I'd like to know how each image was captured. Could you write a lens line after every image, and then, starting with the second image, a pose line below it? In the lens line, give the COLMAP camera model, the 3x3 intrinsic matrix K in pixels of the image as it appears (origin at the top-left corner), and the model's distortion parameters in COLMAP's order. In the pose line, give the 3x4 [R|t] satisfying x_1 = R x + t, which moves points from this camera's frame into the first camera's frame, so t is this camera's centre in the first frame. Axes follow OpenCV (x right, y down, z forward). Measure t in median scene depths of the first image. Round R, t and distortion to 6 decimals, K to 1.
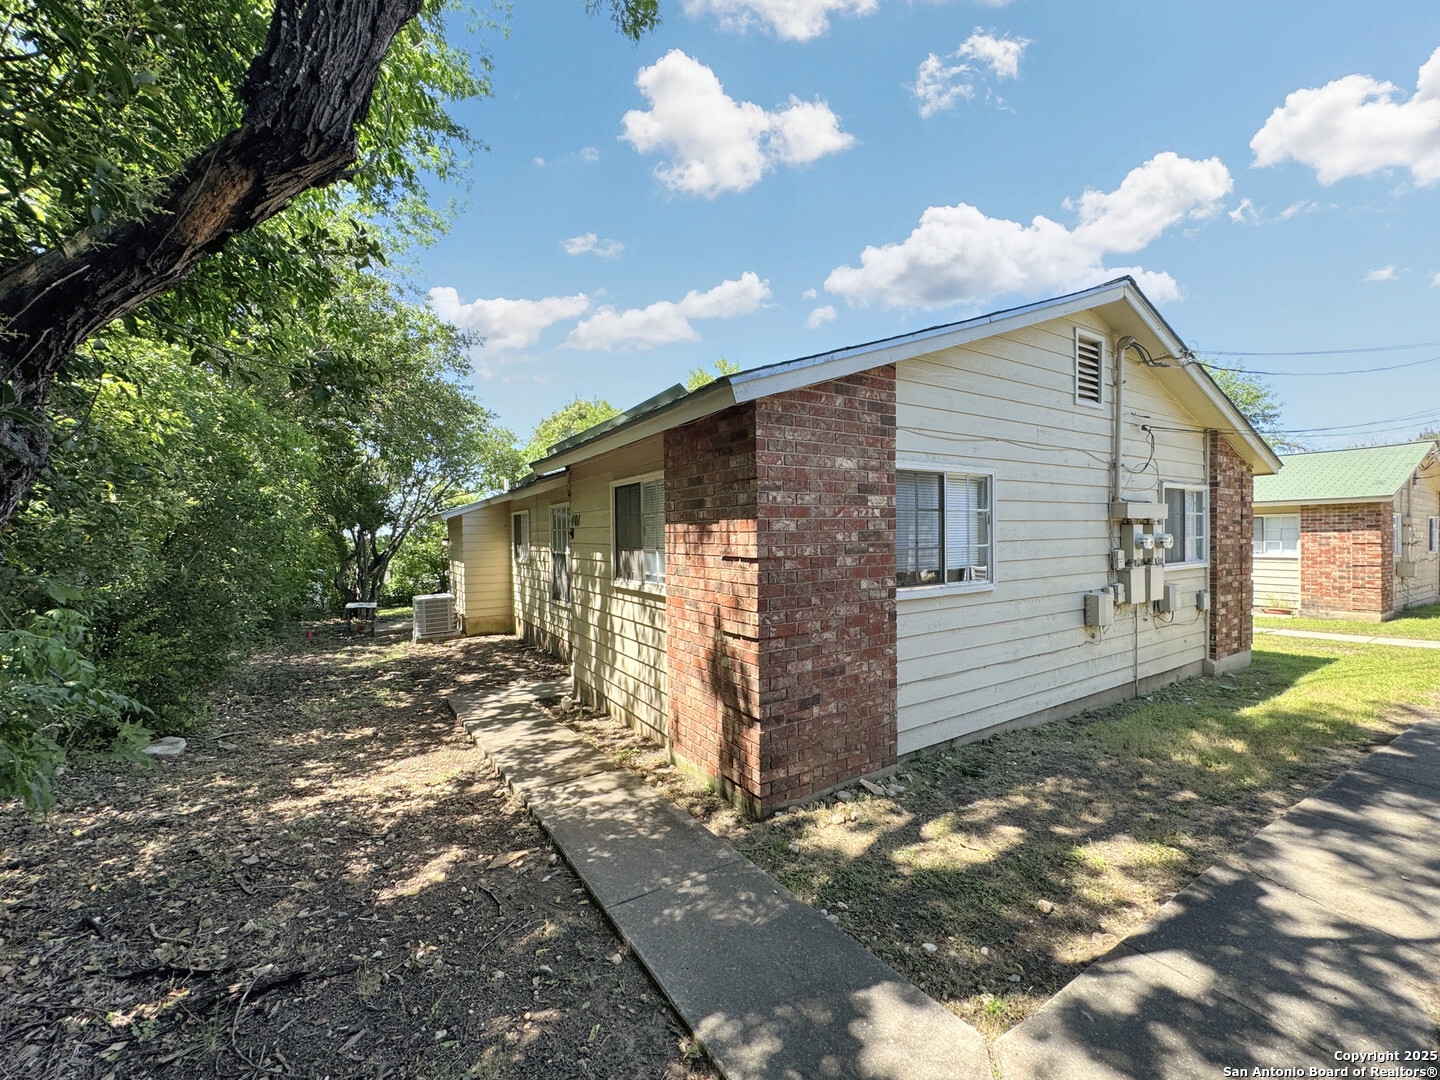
lens RADIAL K [[573.7, 0, 722.0], [0, 573.7, 542.2], [0, 0, 1]] dist [-0.000402, 0.000113]
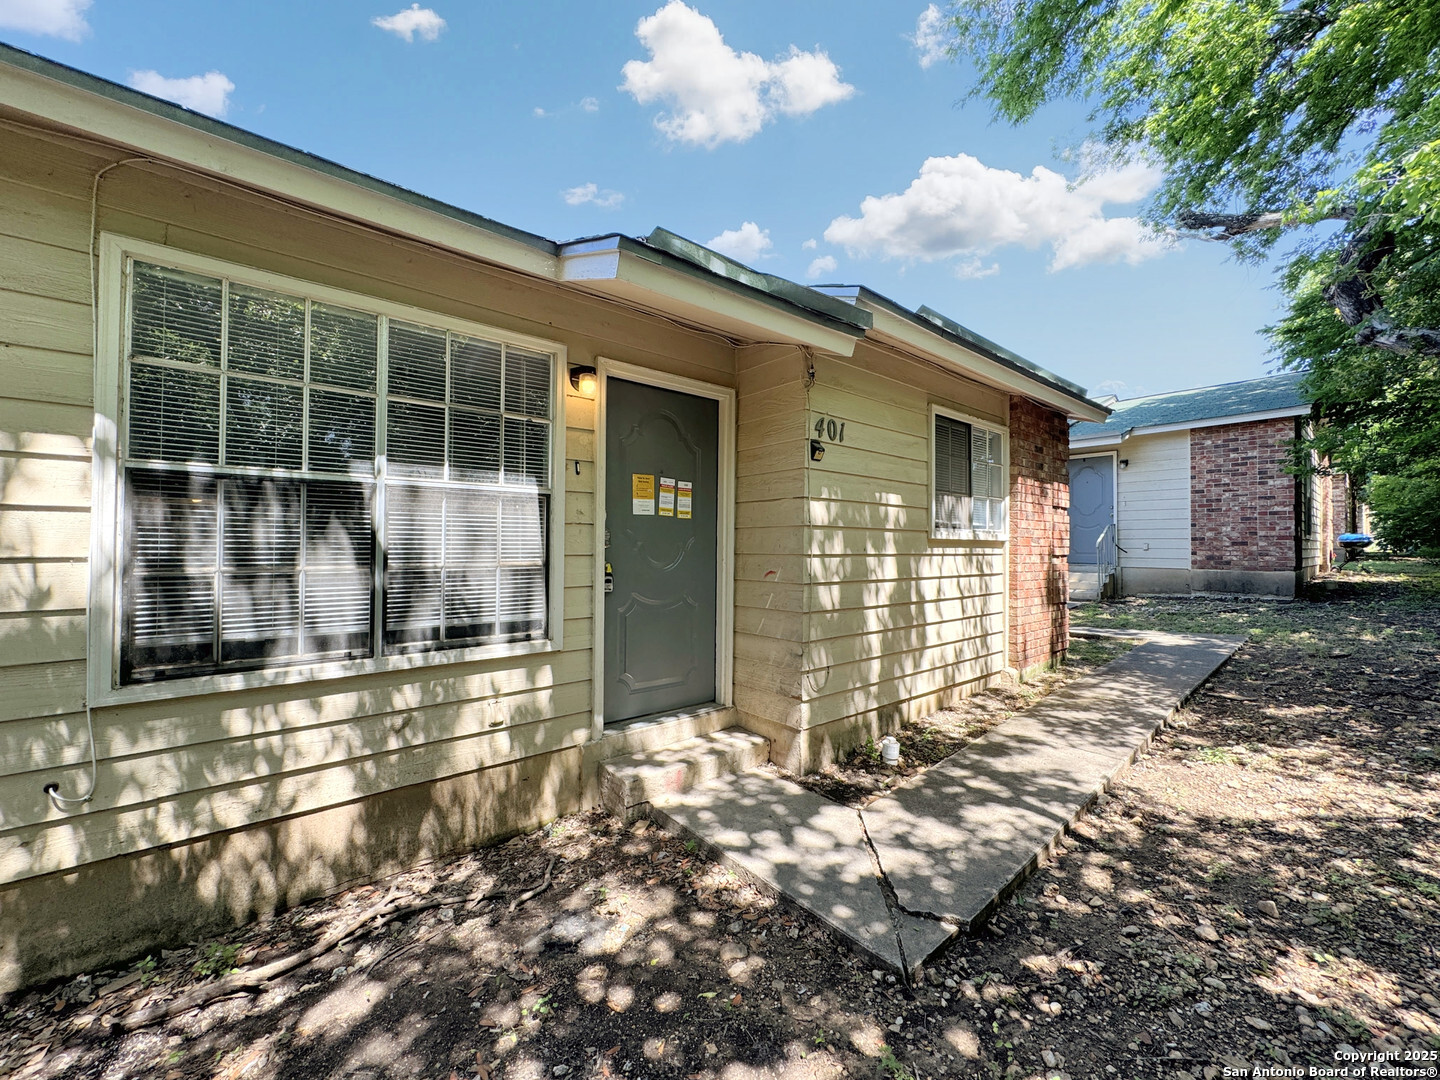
lens RADIAL K [[573.7, 0, 722.0], [0, 573.7, 535.7], [0, 0, 1]] dist [-0.000402, 0.000113]
pose [[-0.146141, 0.021848, 0.989022, -0.903037], [0.007336, 0.999753, -0.021001, 0.085020], [-0.989237, 0.004186, -0.146266, 1.382351]]
